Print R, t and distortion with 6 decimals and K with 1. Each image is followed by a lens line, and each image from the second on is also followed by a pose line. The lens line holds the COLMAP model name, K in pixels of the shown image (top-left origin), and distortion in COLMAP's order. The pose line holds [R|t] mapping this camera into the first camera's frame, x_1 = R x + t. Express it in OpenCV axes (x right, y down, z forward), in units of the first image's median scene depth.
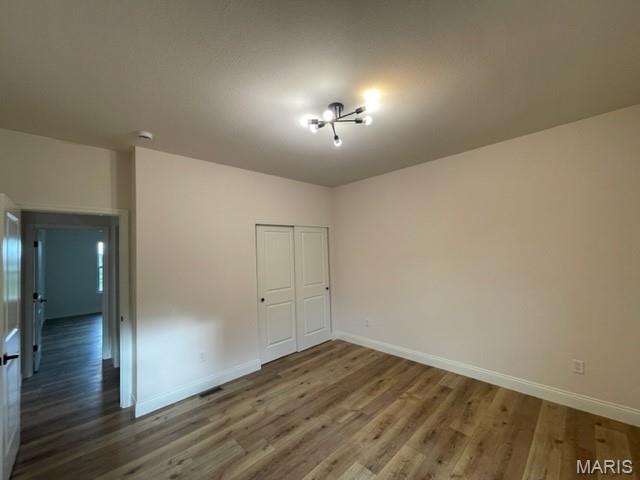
lens RADIAL K [[257.6, 0, 316.4], [0, 257.6, 245.1], [0, 0, 1]] dist [0.000183, 0.000317]
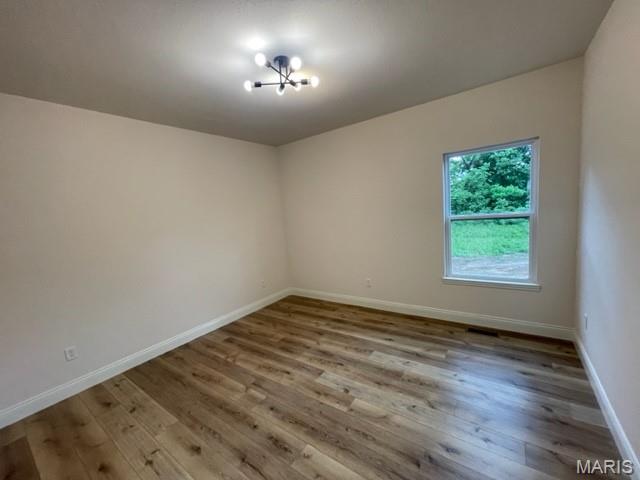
lens RADIAL K [[257.6, 0, 320.7], [0, 257.6, 243.0], [0, 0, 1]] dist [0.000183, 0.000317]
pose [[-0.172722, -0.079411, 0.981764, -0.739078], [0.066512, 0.993529, 0.092064, 0.049930], [-0.982722, 0.081201, -0.166322, 0.821055]]
